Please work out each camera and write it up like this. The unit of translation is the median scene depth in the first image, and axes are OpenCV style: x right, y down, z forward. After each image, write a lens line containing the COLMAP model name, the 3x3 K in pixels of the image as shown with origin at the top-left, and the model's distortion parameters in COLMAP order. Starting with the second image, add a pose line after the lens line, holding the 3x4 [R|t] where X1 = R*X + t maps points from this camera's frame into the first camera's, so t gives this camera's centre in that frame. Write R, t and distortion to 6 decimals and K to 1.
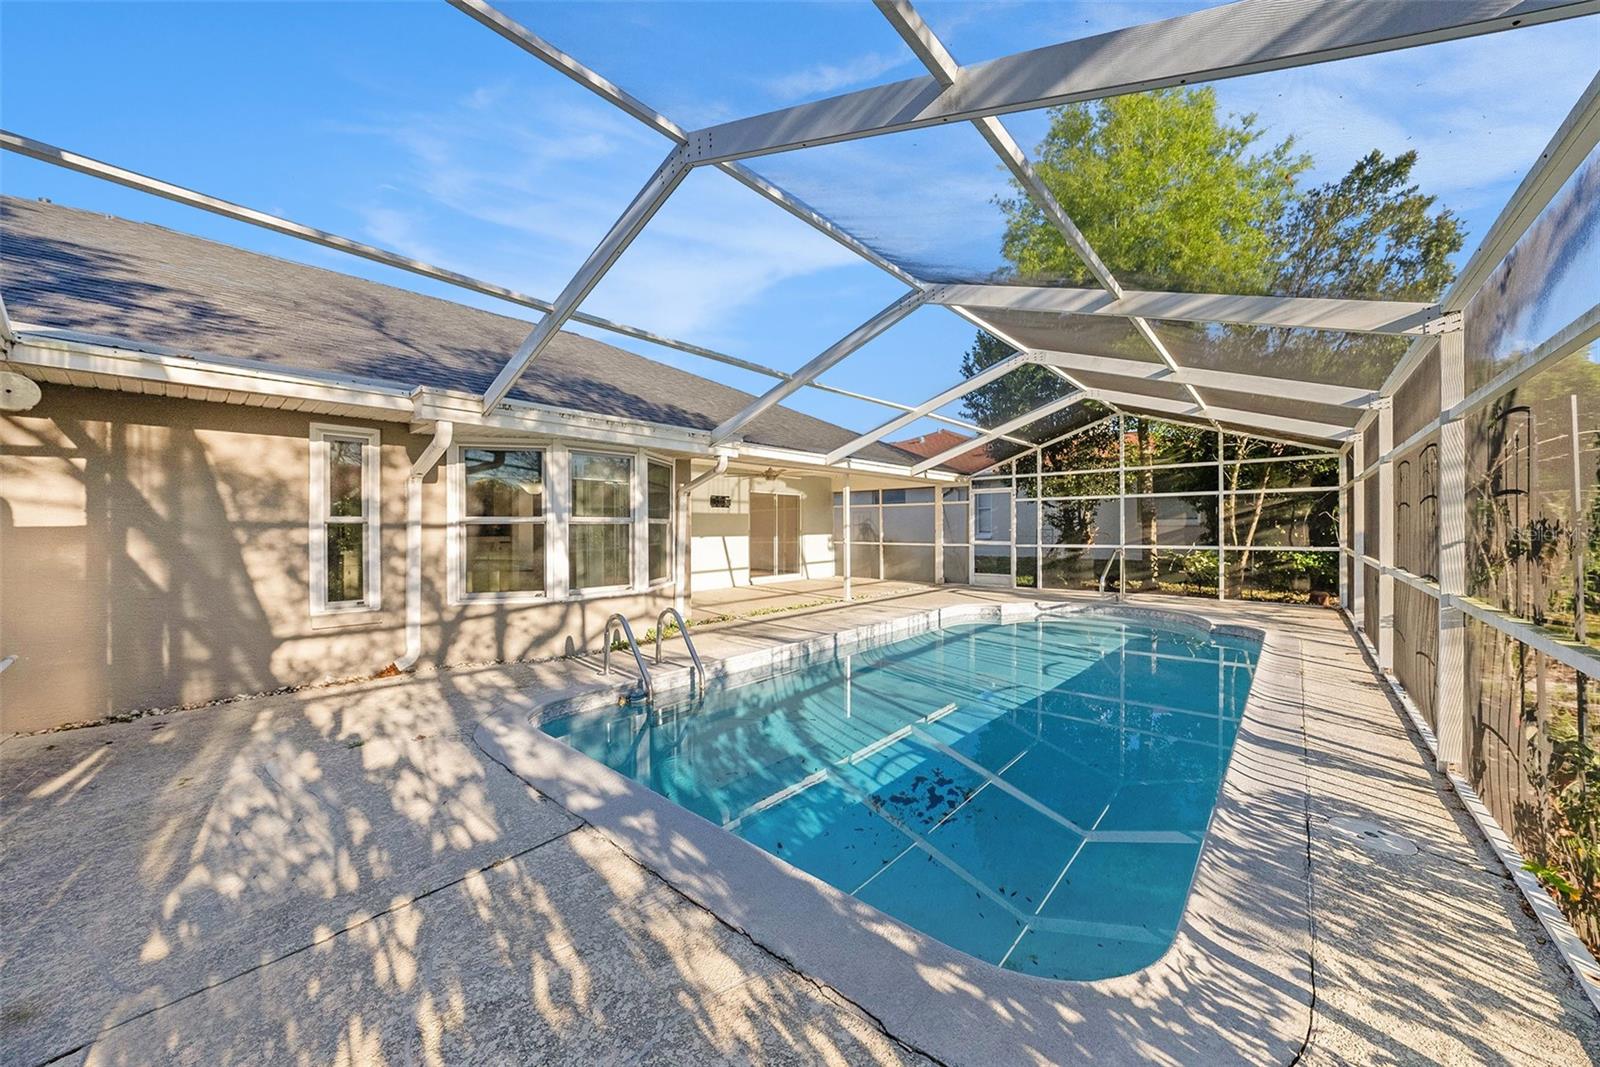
lens RADIAL K [[559.4, 0, 798.1], [0, 559.4, 525.9], [0, 0, 1]] dist [-0.022208, 0.002986]
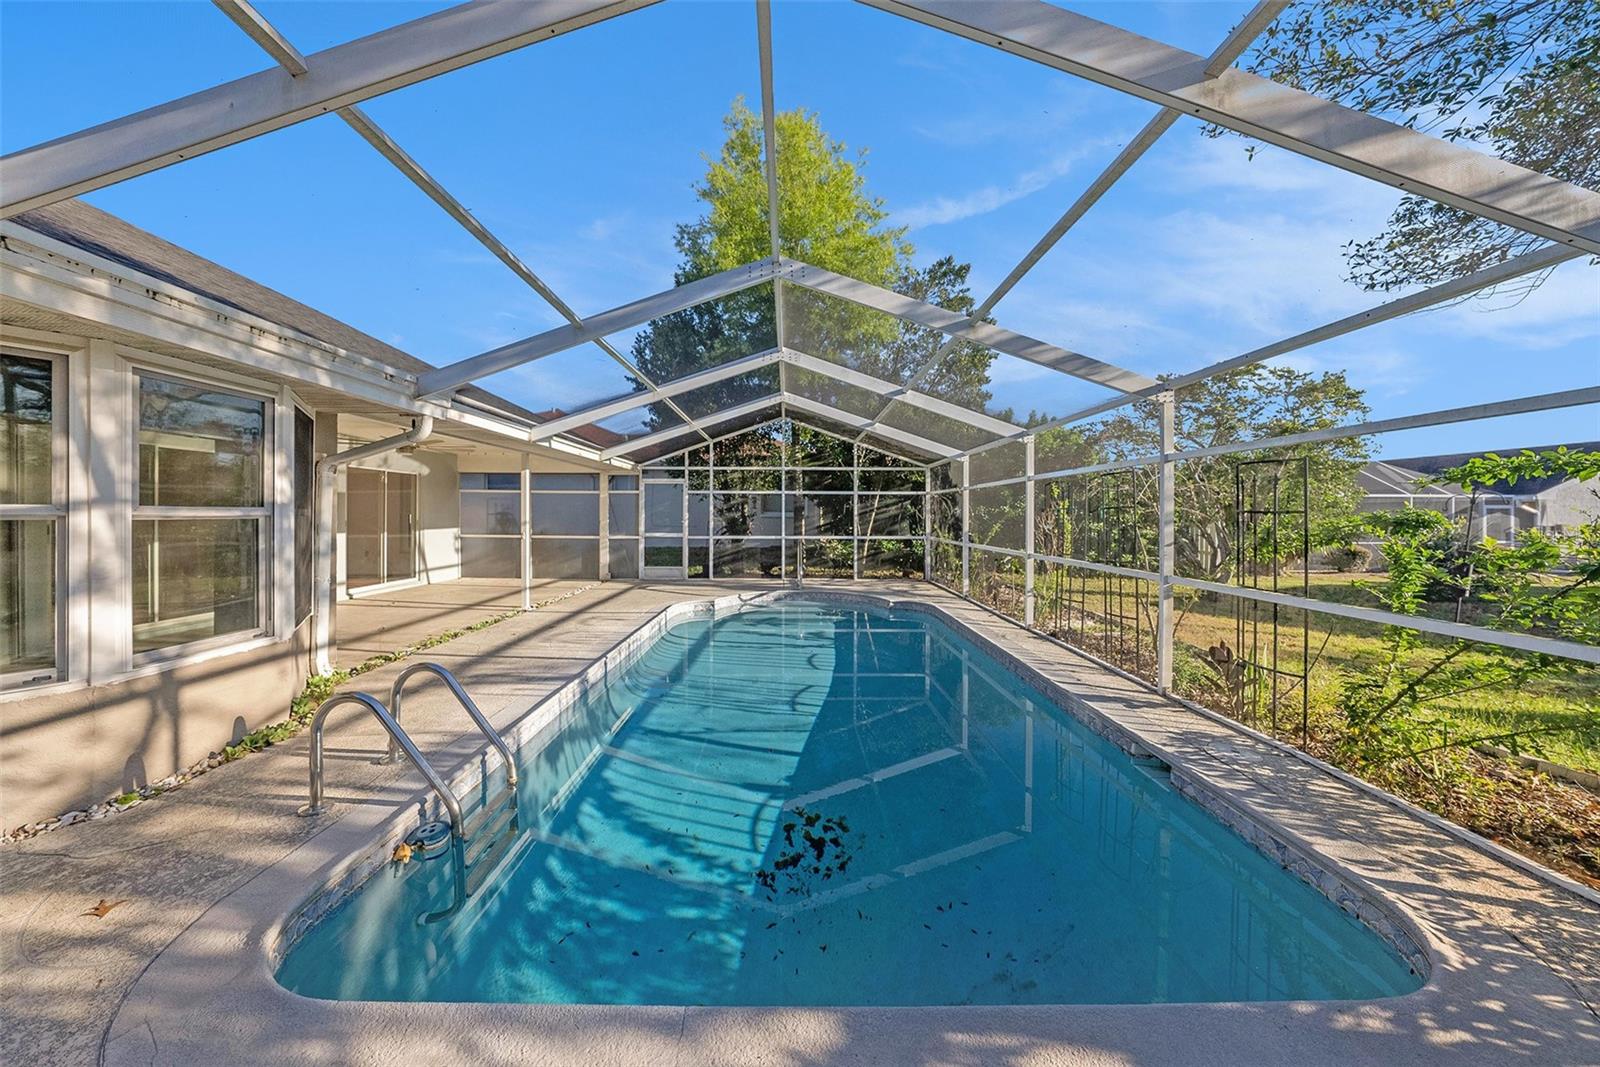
lens RADIAL K [[559.4, 0, 752.4], [0, 559.4, 517.7], [0, 0, 1]] dist [-0.022208, 0.002986]
pose [[0.745737, 0.002608, 0.666235, -0.288916], [-0.011571, 0.999892, 0.009038, -0.015882], [-0.666140, -0.014449, 0.745687, 0.262526]]
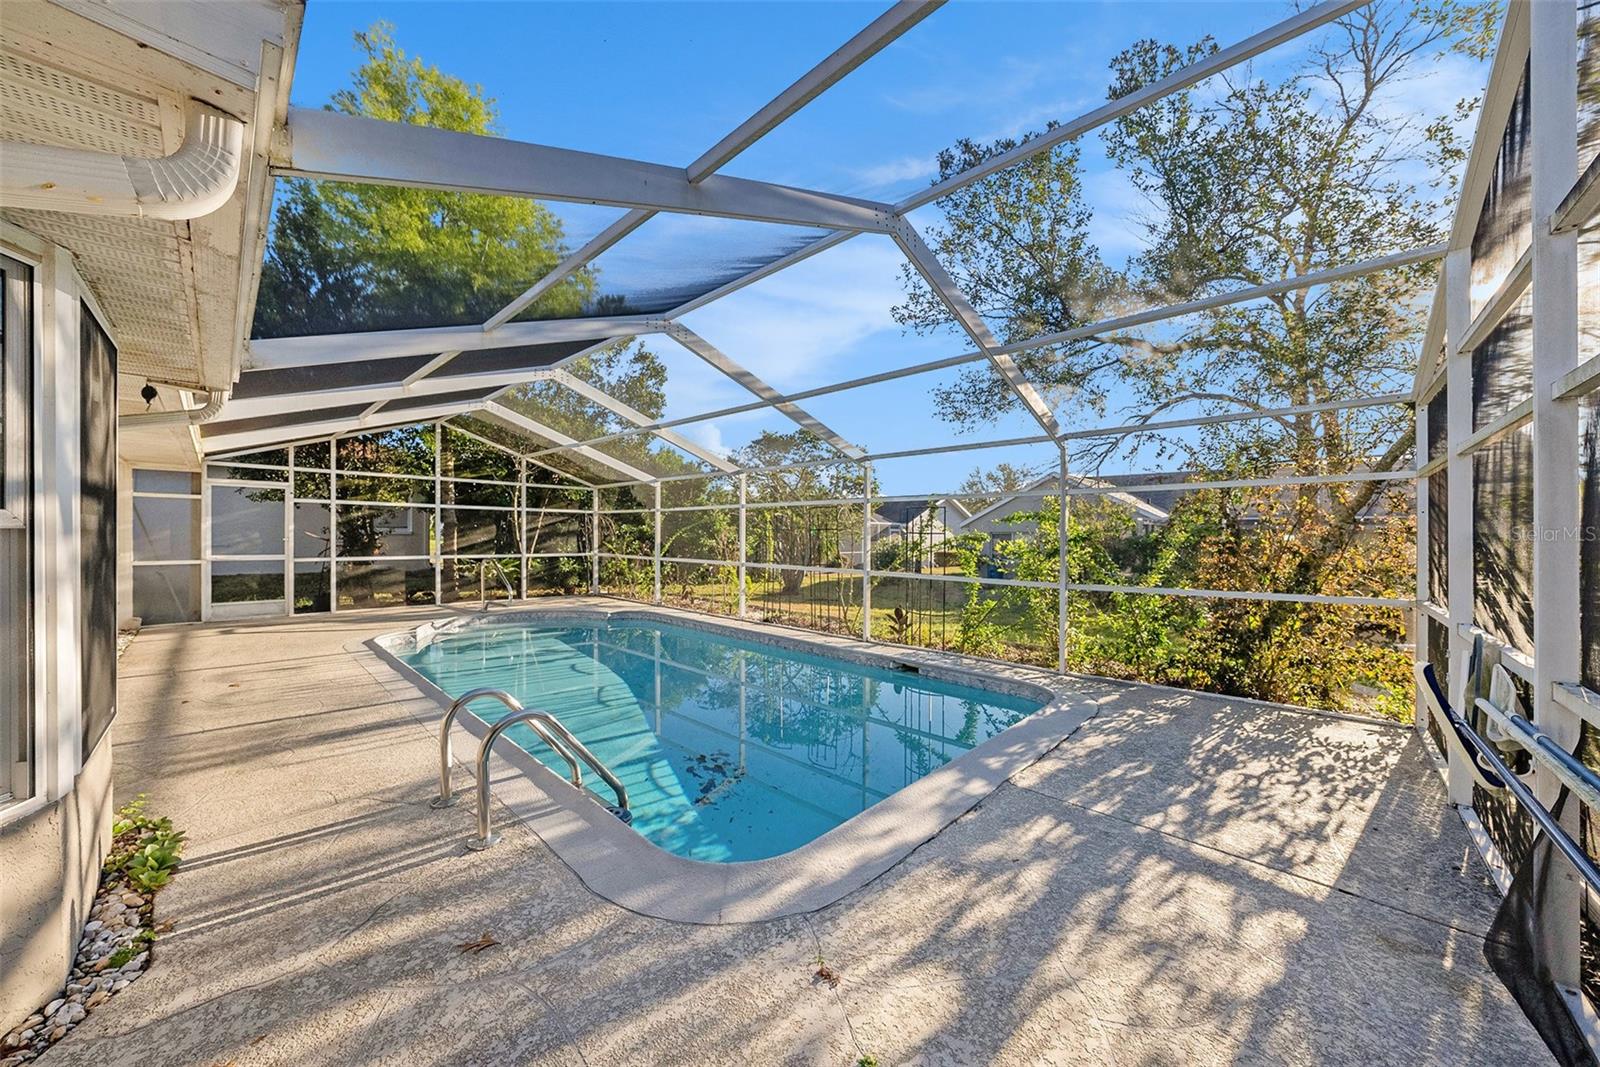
lens RADIAL K [[559.4, 0, 799.7], [0, 559.4, 518.8], [0, 0, 1]] dist [-0.022208, 0.002986]
pose [[0.039517, 0.035453, 0.998590, -0.499053], [-0.015059, 0.999278, -0.034881, -0.007390], [-0.999105, -0.013659, 0.040022, 0.417909]]
